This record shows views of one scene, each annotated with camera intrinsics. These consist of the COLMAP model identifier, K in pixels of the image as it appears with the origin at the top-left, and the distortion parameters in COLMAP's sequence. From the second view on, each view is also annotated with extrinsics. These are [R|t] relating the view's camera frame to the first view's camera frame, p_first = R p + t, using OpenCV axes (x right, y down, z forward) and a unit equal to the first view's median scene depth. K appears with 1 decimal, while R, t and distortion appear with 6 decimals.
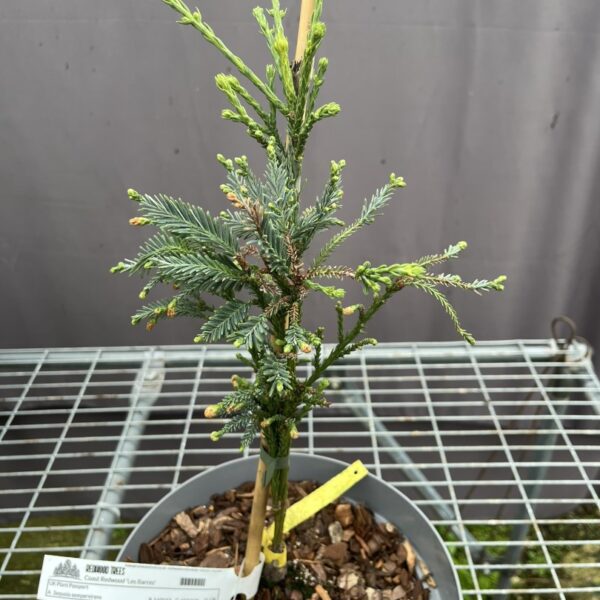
lens RADIAL K [[613.3, 0, 298.7], [0, 613.3, 287.6], [0, 0, 1]] dist [0.014654, 0.000000]
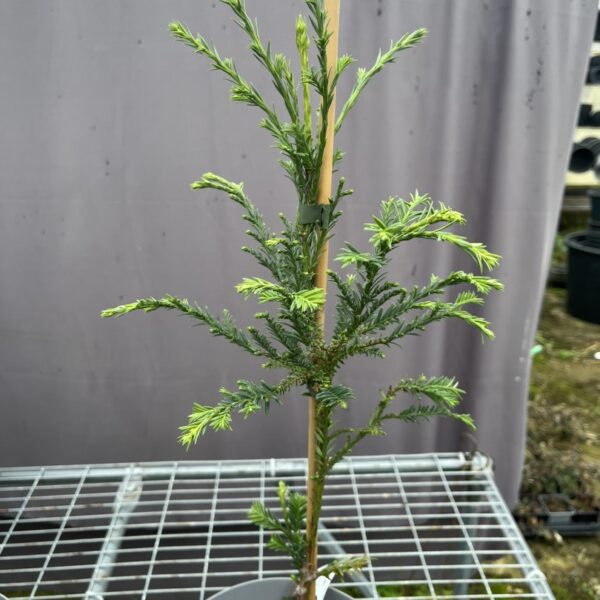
lens RADIAL K [[613.3, 0, 294.9], [0, 613.3, 297.4], [0, 0, 1]] dist [0.014654, 0.000000]
pose [[0.999282, -0.004867, 0.037564, 0.038050], [0.011572, 0.983523, -0.180411, -0.002678], [-0.036067, 0.180716, 0.982874, -0.268864]]
